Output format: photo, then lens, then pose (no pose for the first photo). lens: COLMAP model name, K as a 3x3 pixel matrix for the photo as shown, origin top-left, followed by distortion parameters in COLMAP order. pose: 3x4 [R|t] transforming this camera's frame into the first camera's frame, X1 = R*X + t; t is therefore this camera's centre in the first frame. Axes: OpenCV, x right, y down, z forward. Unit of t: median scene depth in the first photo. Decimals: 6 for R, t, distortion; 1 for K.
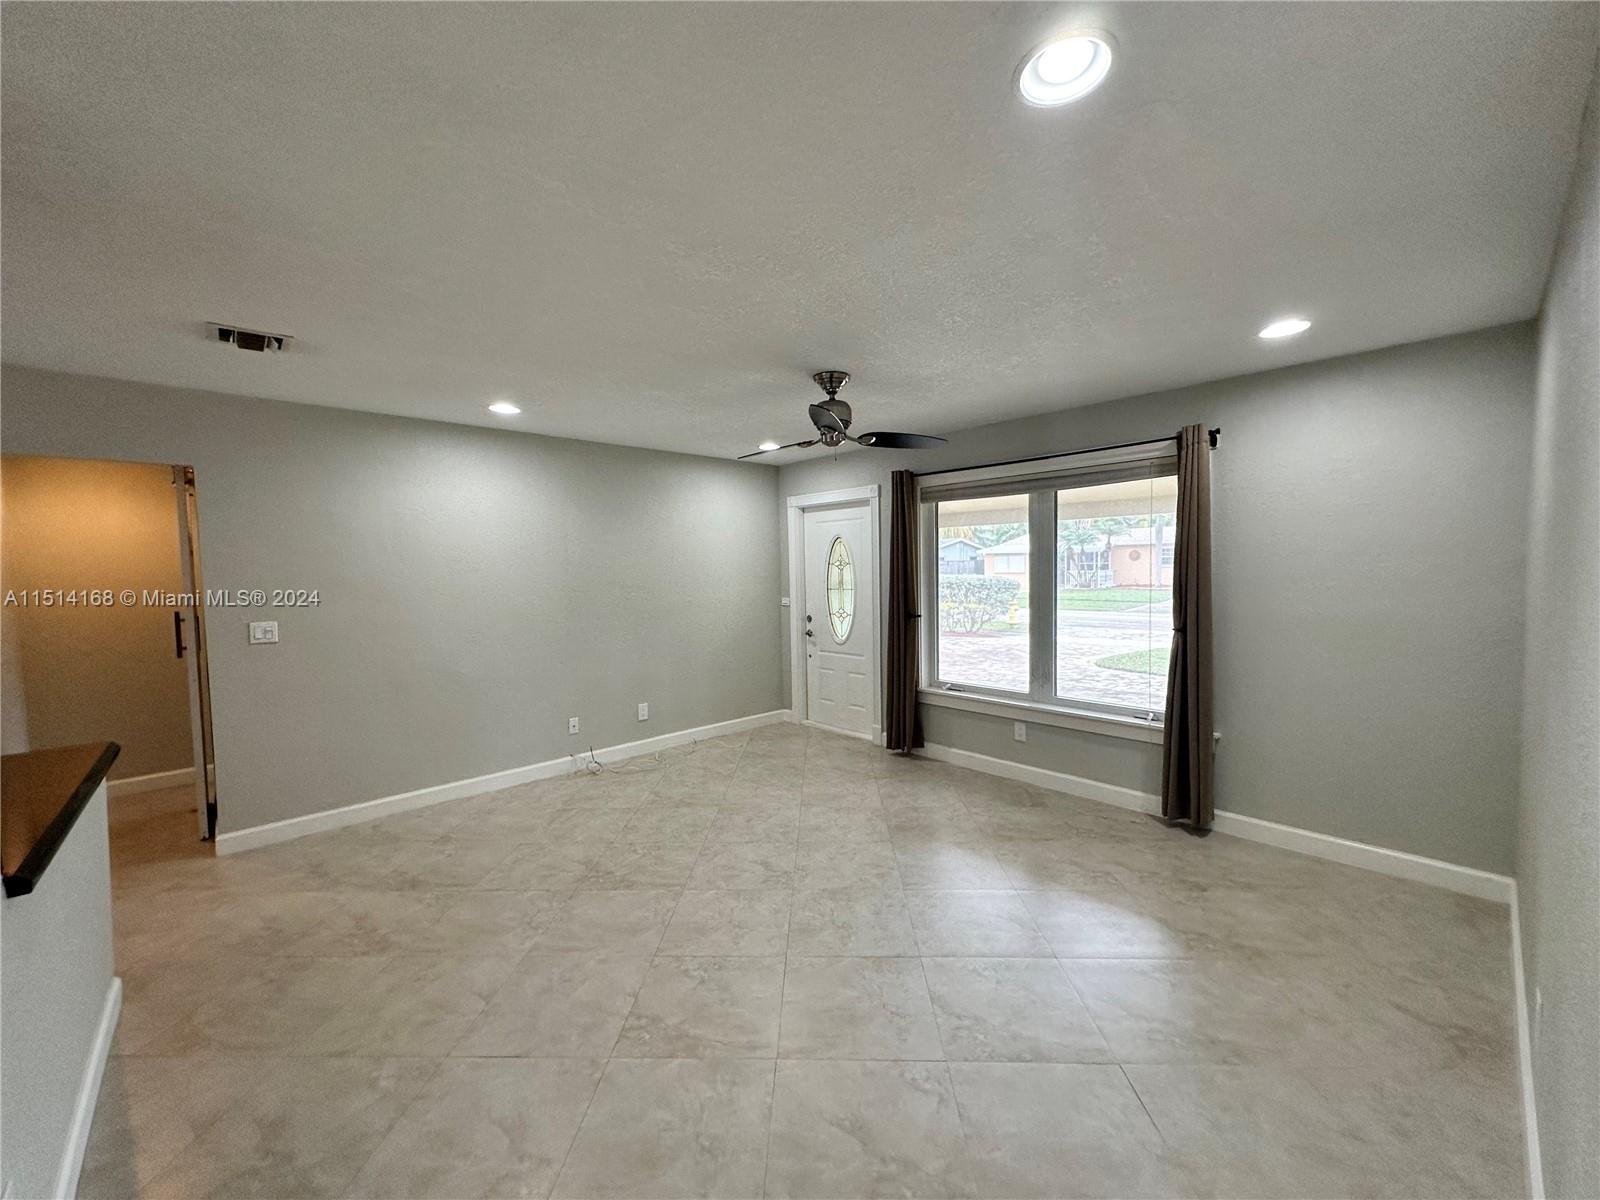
lens RADIAL K [[632.1, 0, 795.8], [0, 632.1, 596.0], [0, 0, 1]] dist [-0.000548, 0.000124]
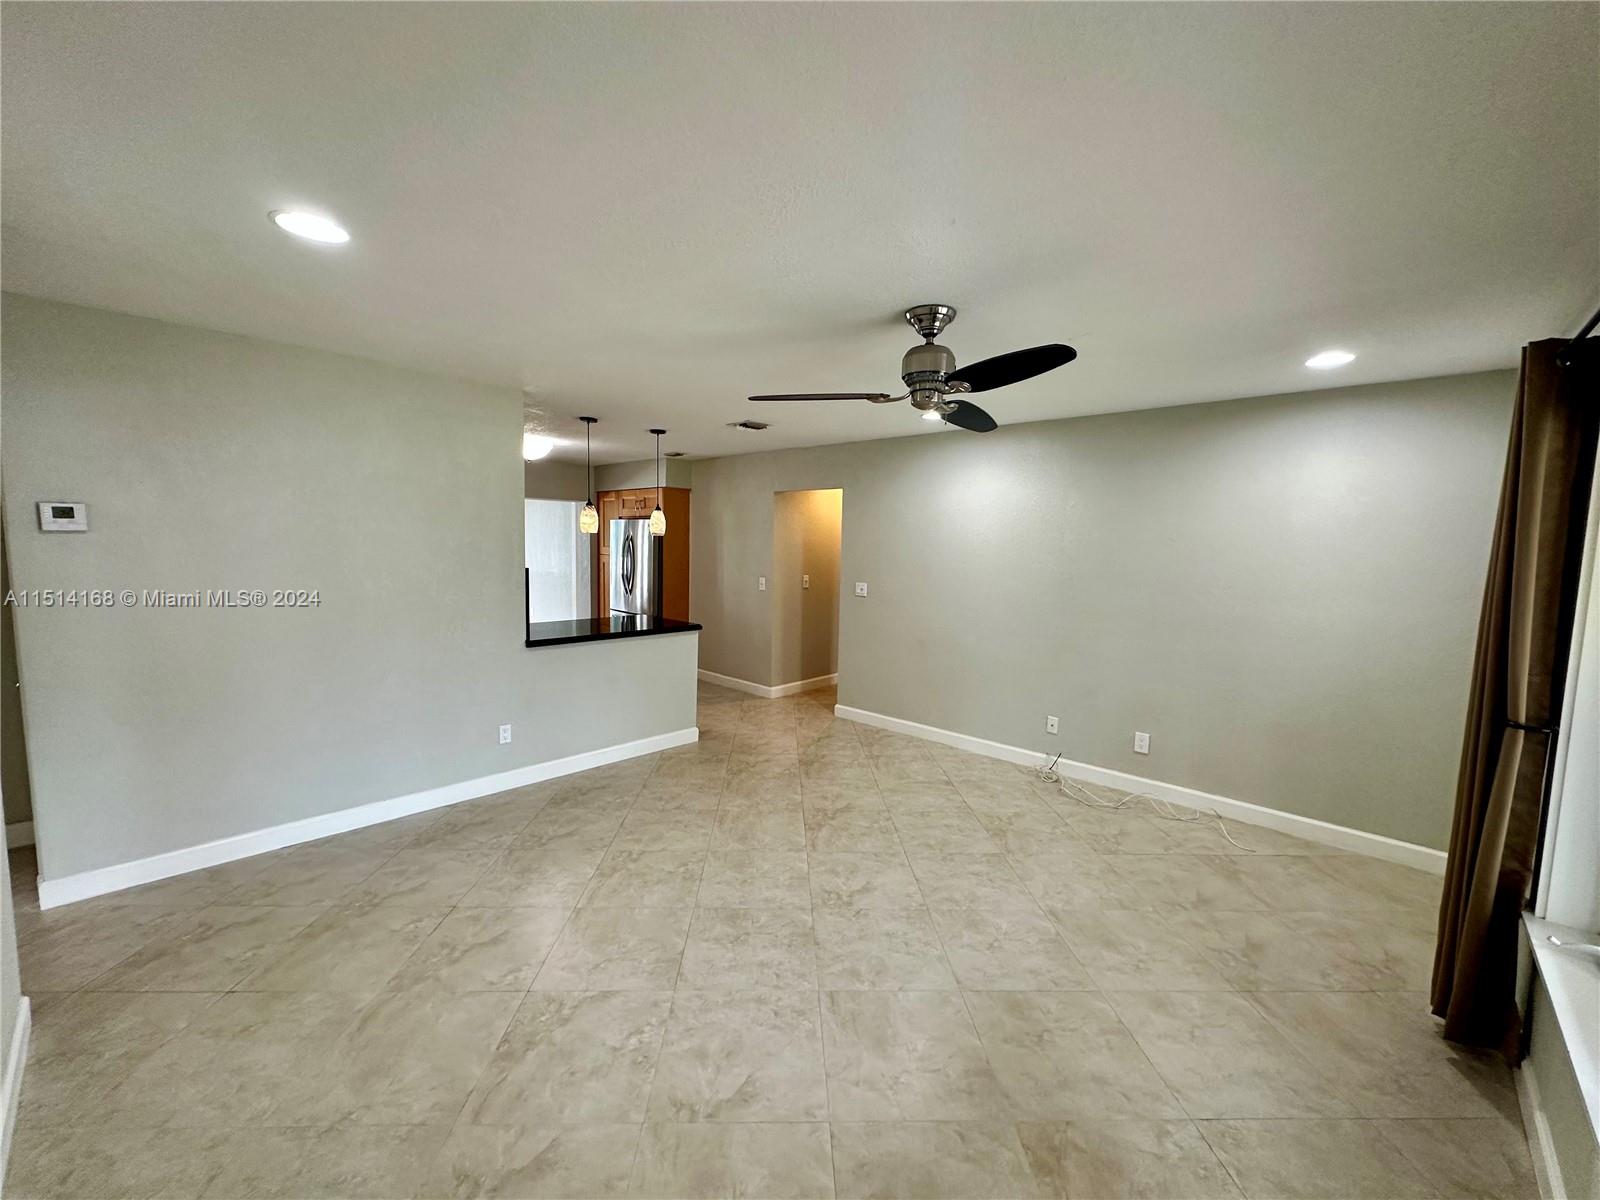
lens RADIAL K [[632.1, 0, 802.8], [0, 632.1, 602.7], [0, 0, 1]] dist [-0.000548, 0.000124]
pose [[0.080337, 0.116239, -0.989967, 0.680338], [-0.069795, 0.991395, 0.110743, -0.069473], [0.994321, 0.060198, 0.087759, 0.685823]]
